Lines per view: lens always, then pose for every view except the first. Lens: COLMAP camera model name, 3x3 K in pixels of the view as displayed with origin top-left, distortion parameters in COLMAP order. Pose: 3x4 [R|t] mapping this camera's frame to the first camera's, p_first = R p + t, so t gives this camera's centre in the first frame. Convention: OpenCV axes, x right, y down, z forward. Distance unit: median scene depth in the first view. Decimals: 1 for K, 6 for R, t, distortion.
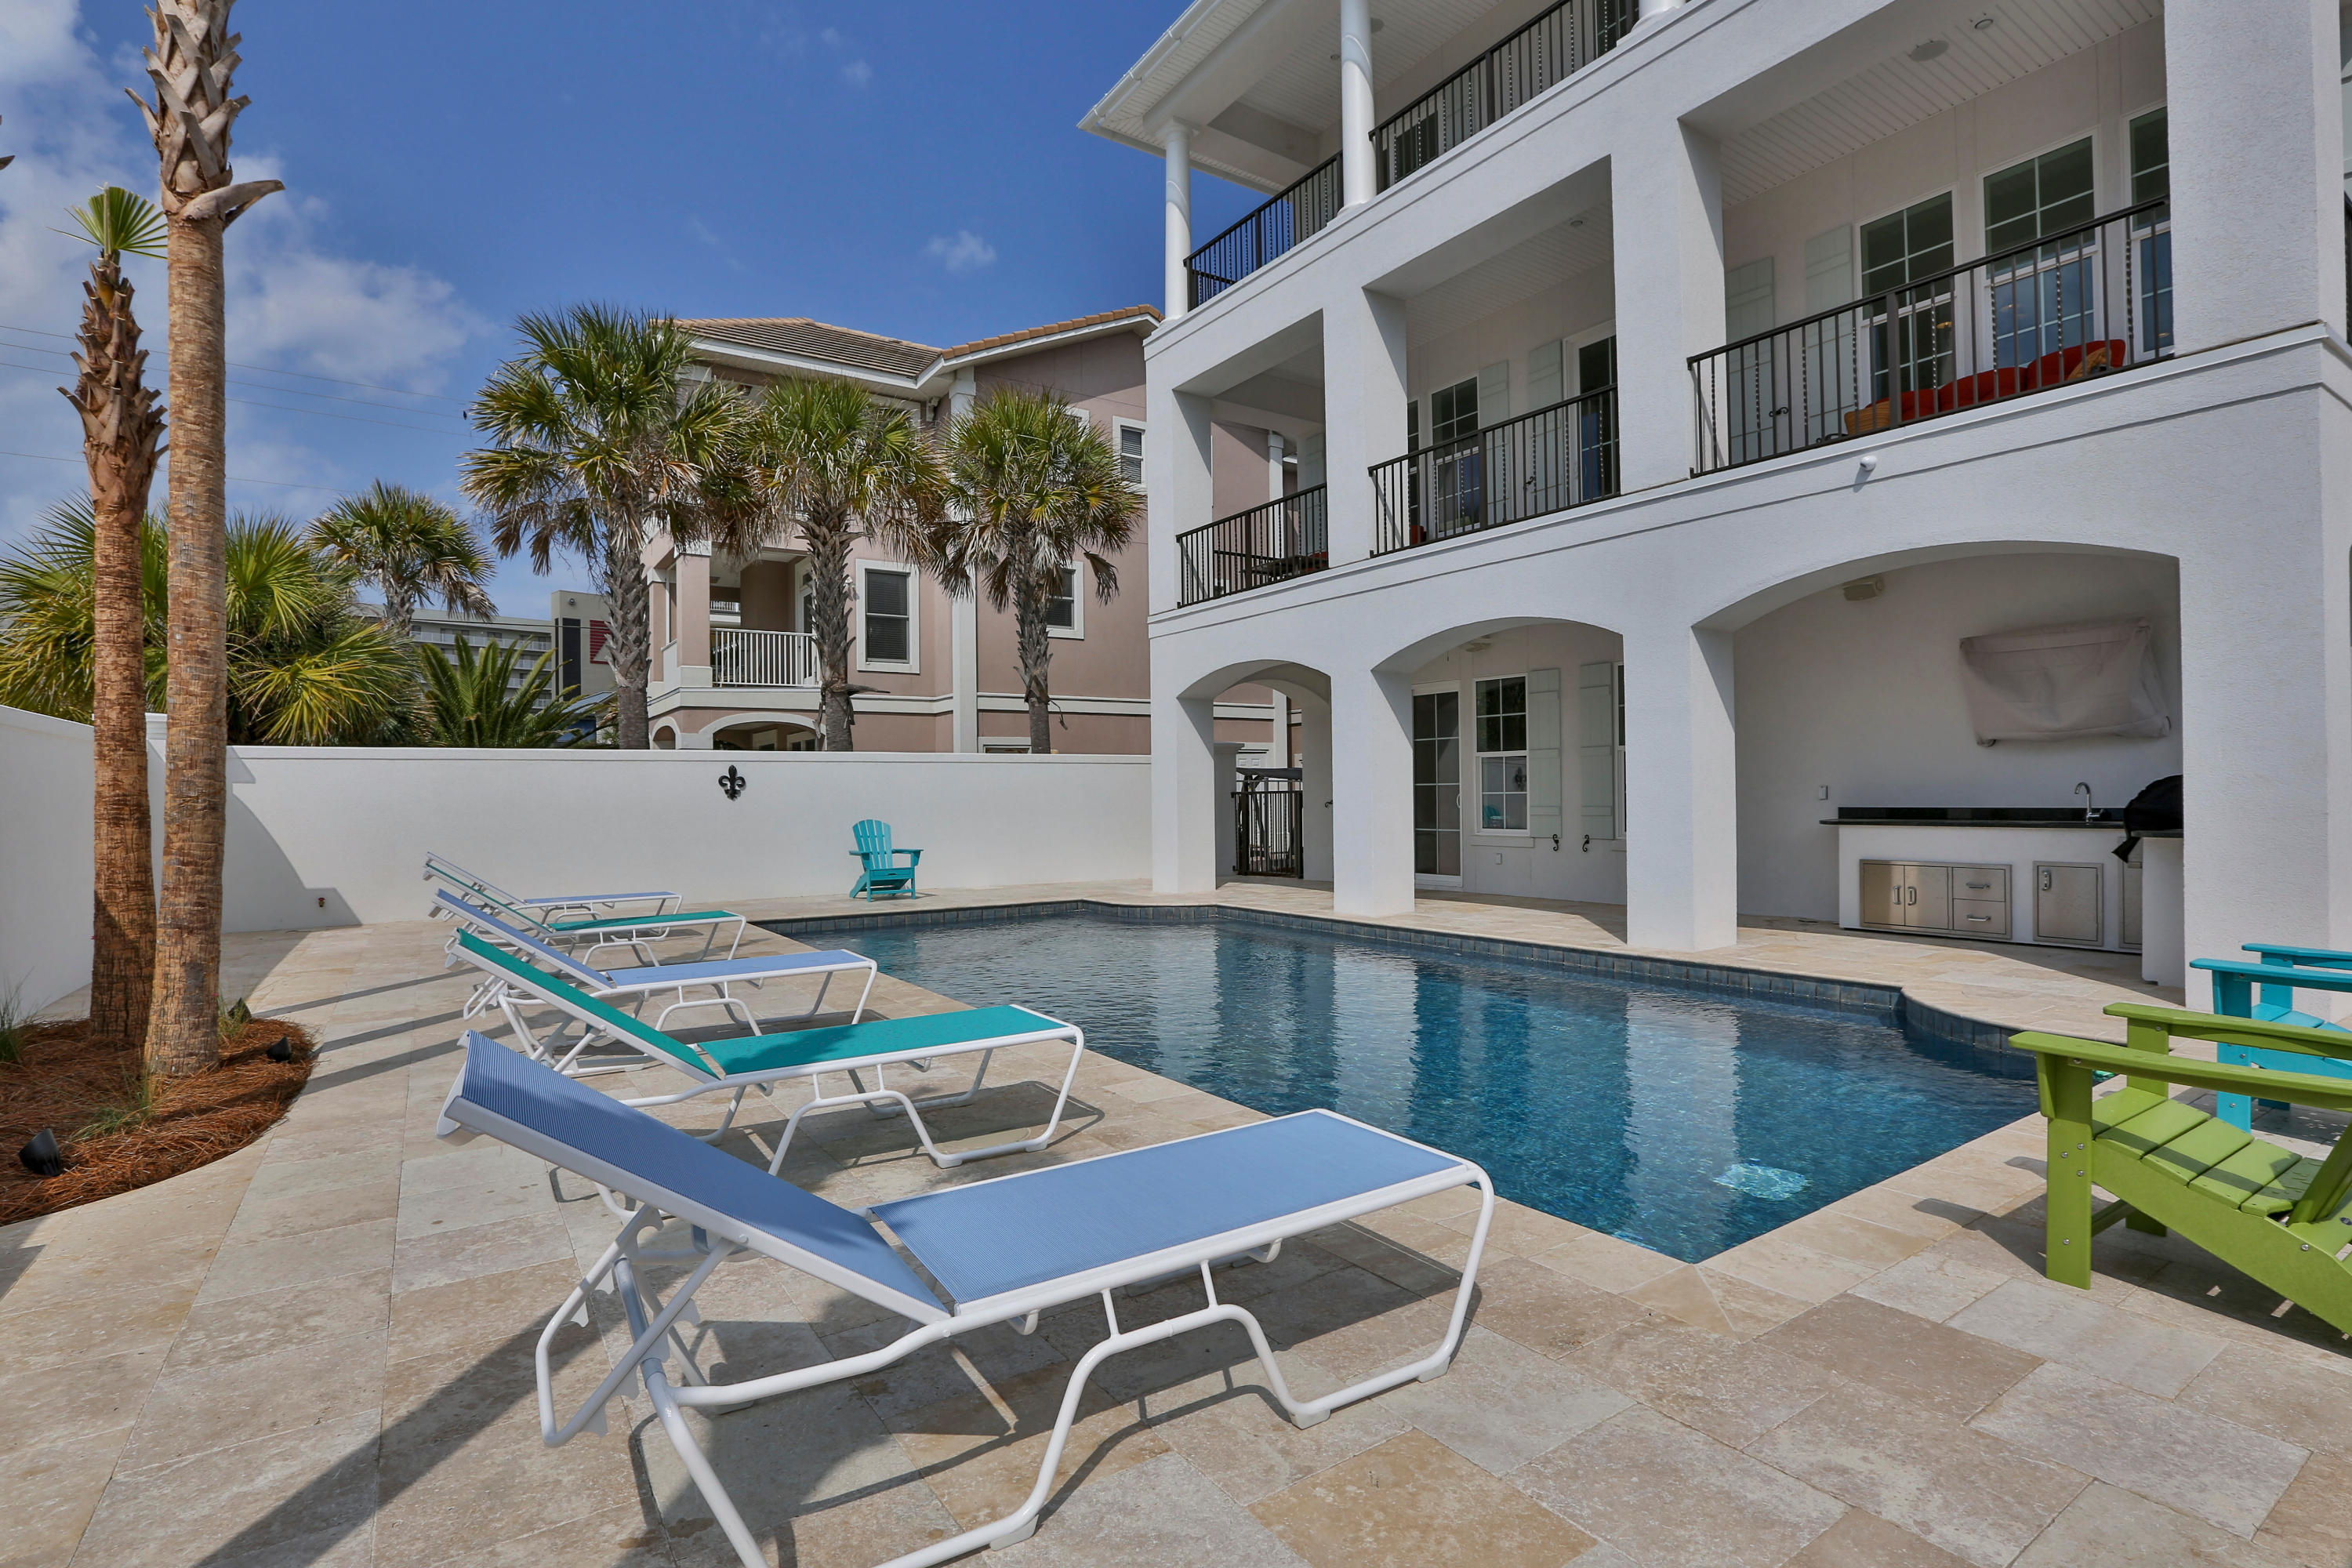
lens RADIAL K [[1141.2, 0, 1174.4], [0, 1141.2, 779.6], [0, 0, 1]] dist [-0.050184, 0.015978]
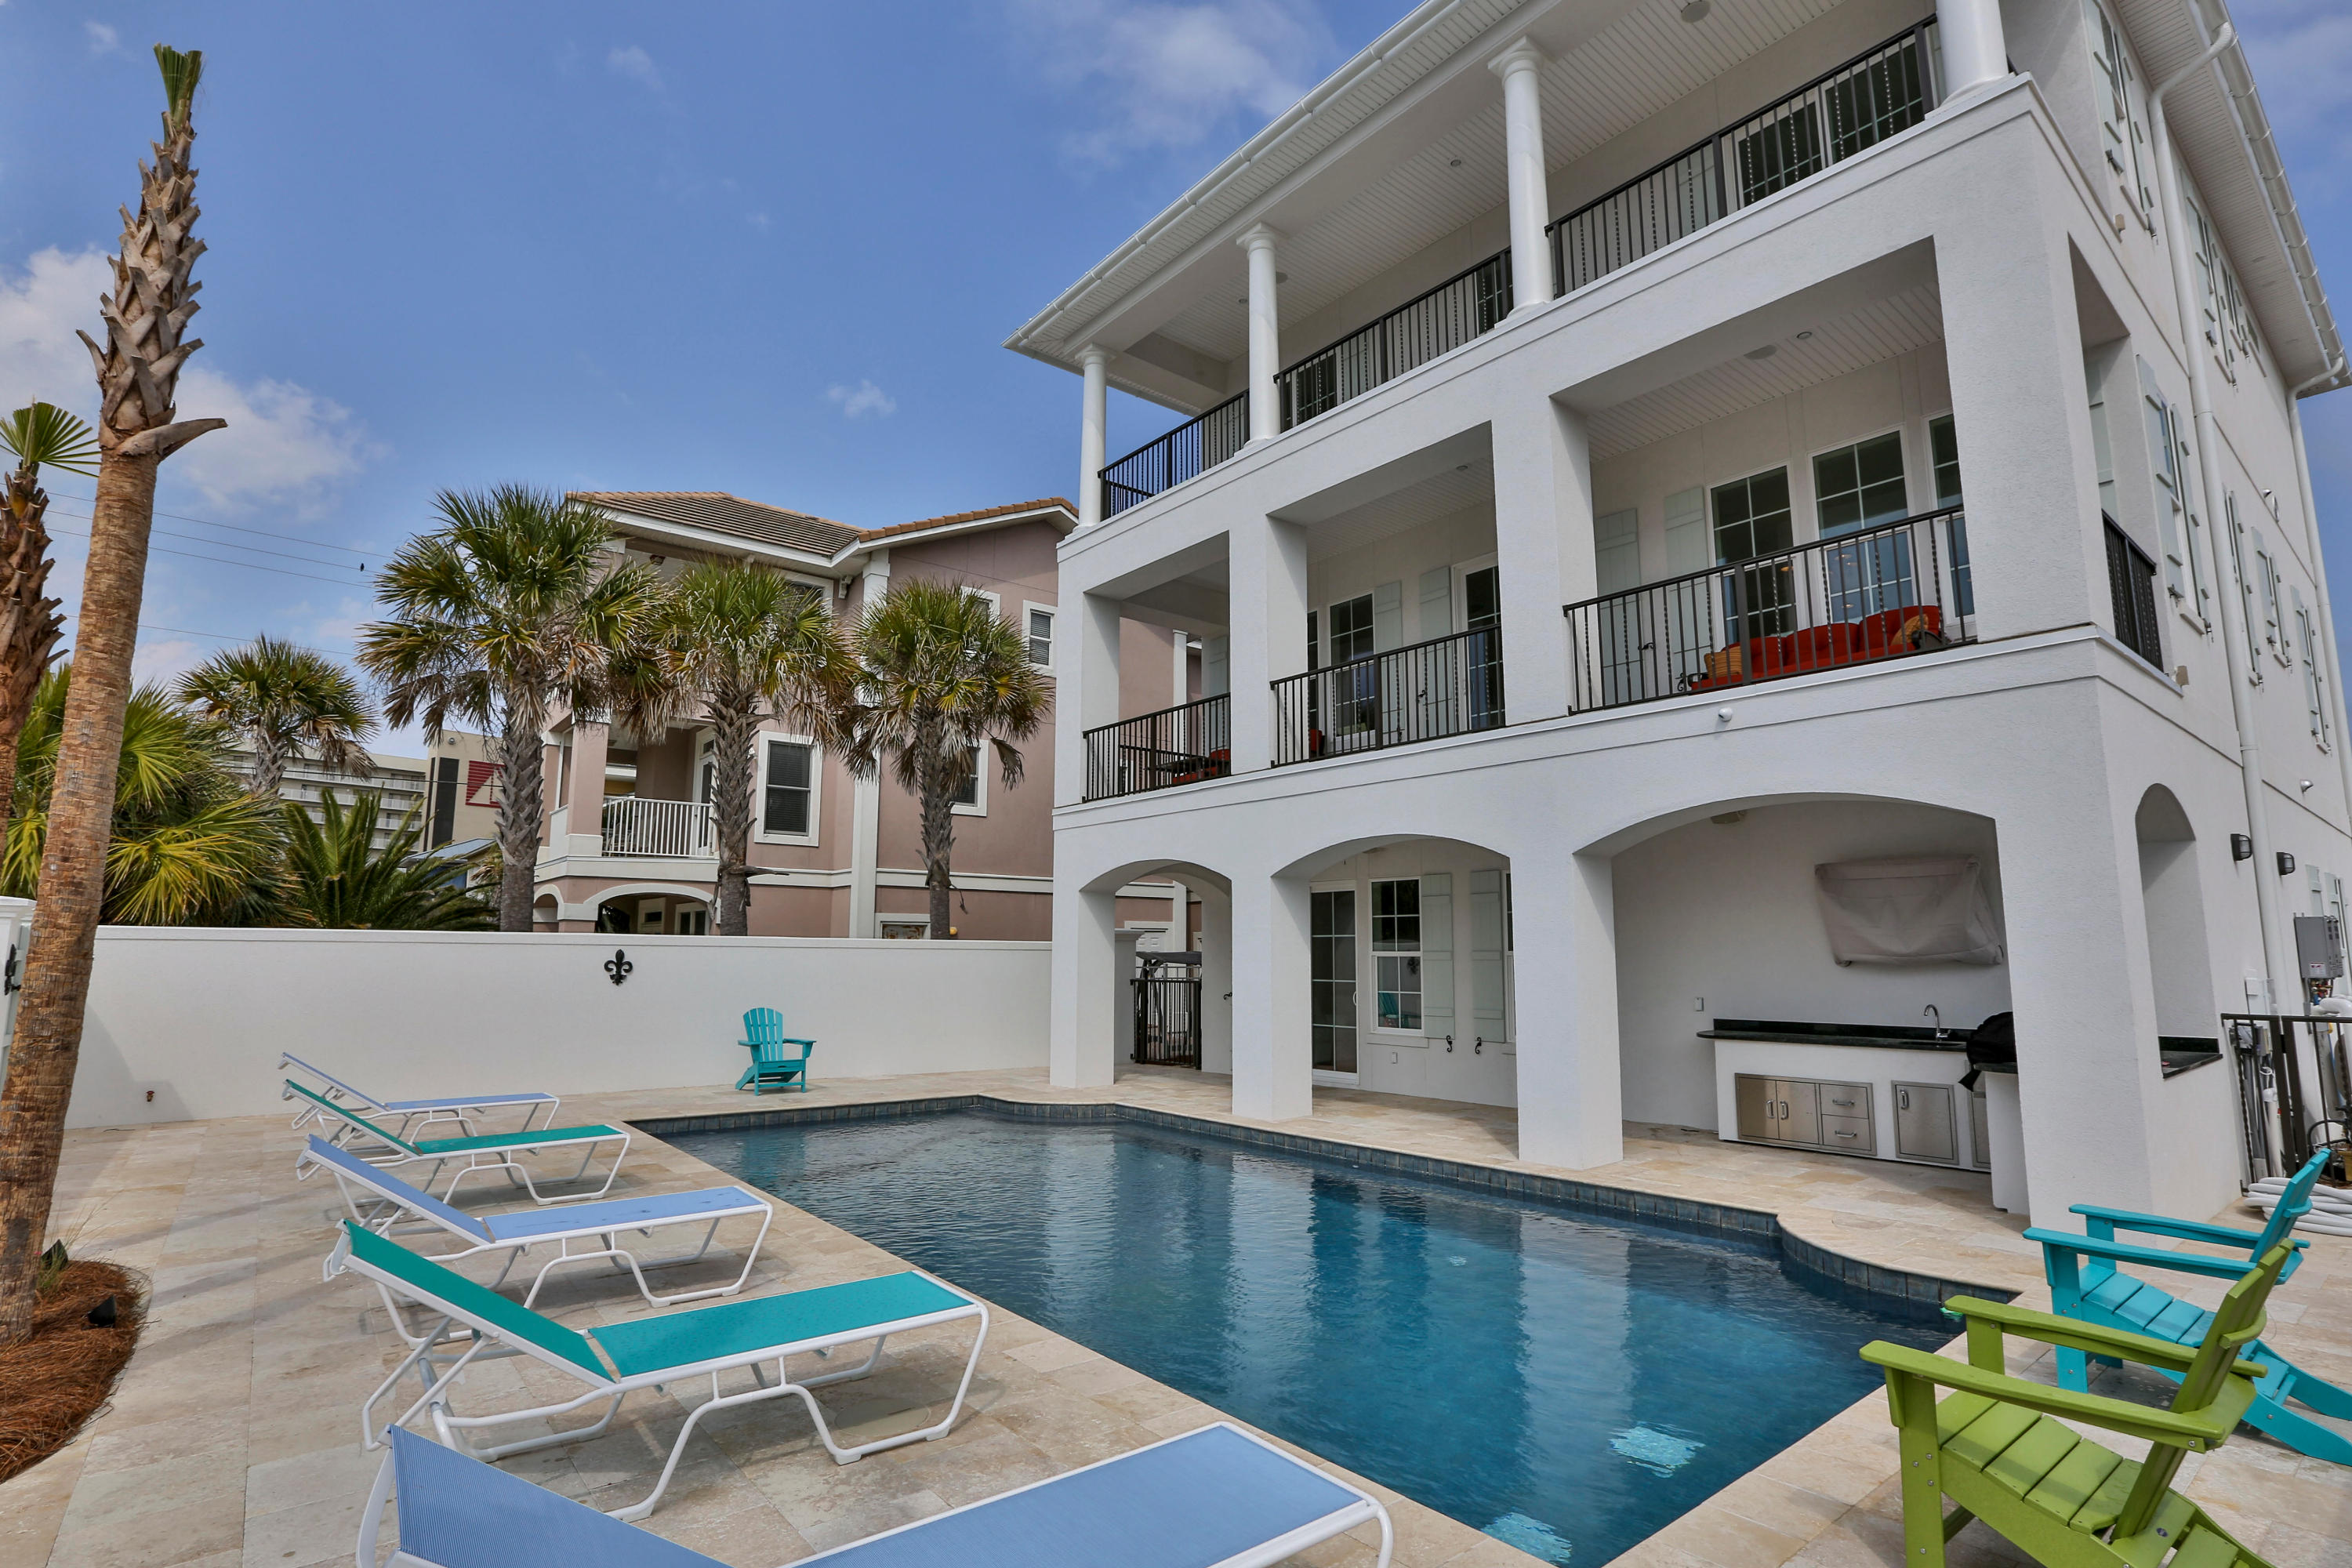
lens RADIAL K [[1141.2, 0, 1177.3], [0, 1141.2, 781.5], [0, 0, 1]] dist [-0.050184, 0.015978]
pose [[0.995639, 0.028544, 0.088813, -0.006892], [-0.015941, 0.990094, -0.139497, -0.043671], [-0.091915, 0.137473, 0.986232, -0.023548]]
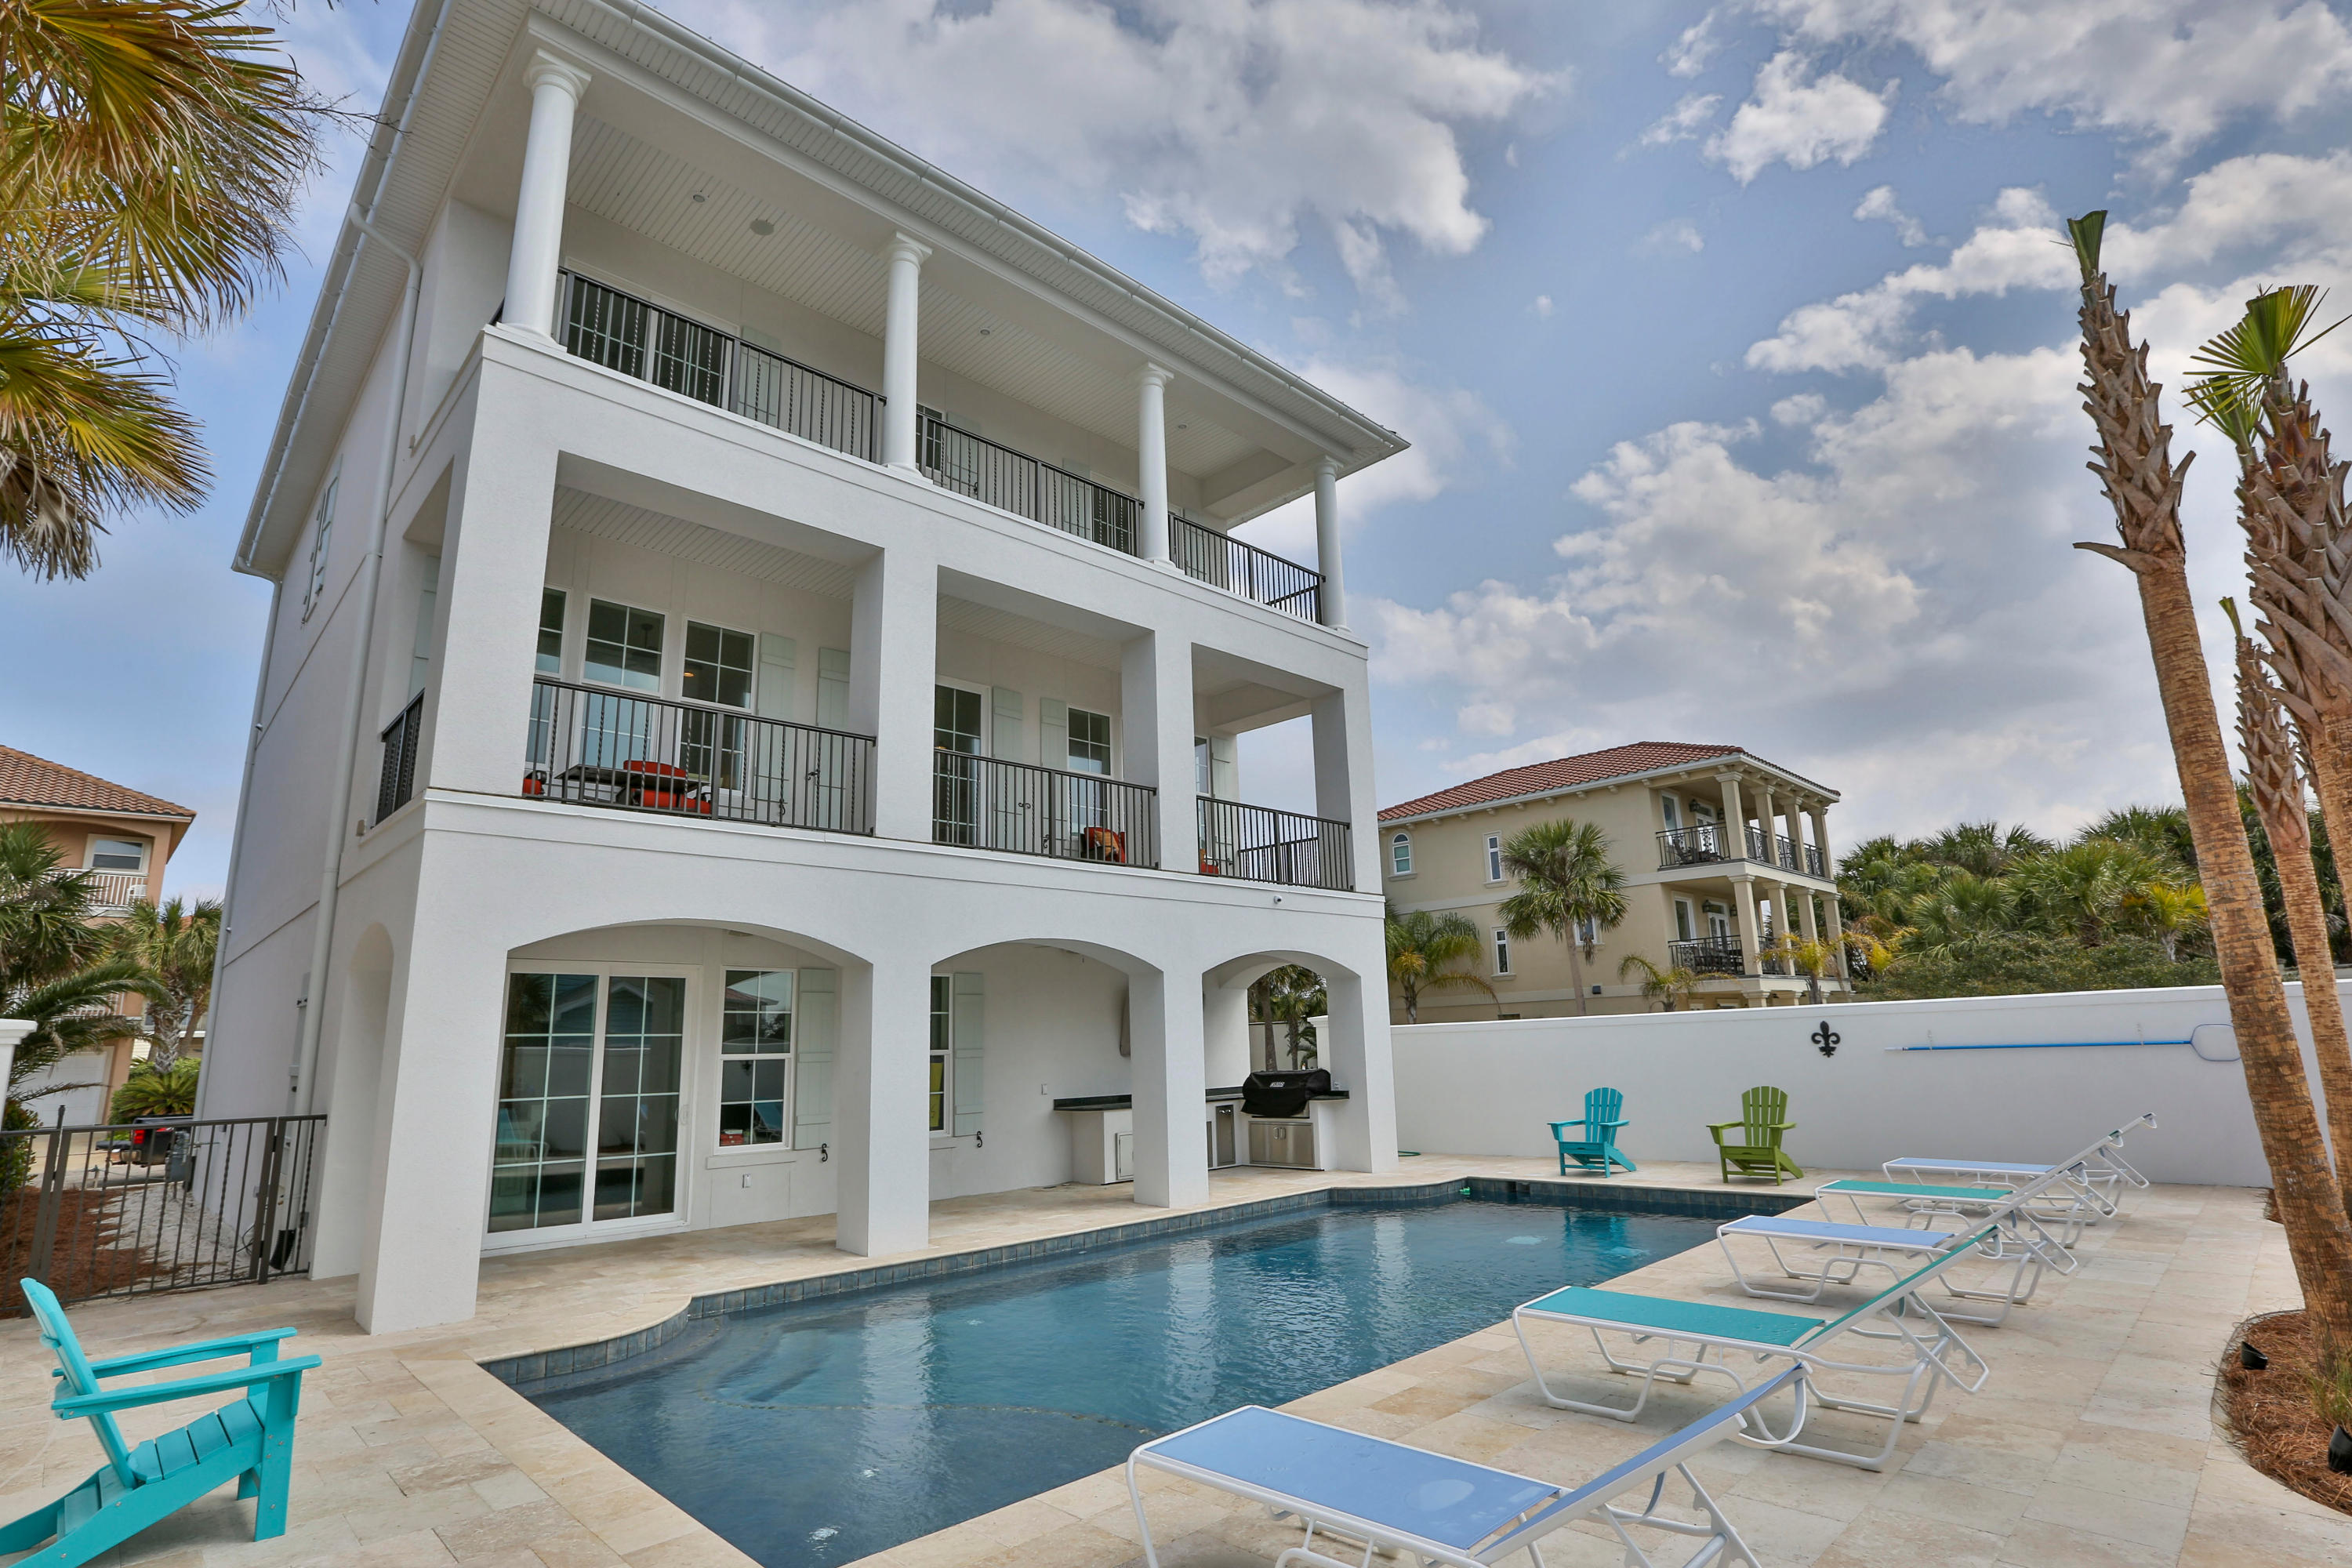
lens RADIAL K [[1141.2, 0, 1168.9], [0, 1141.2, 822.0], [0, 0, 1]] dist [-0.050184, 0.015978]
pose [[-0.164181, 0.221714, 0.961191, -0.783635], [0.033977, 0.975106, -0.219120, -0.003131], [-0.985845, -0.003317, -0.167627, 0.994098]]
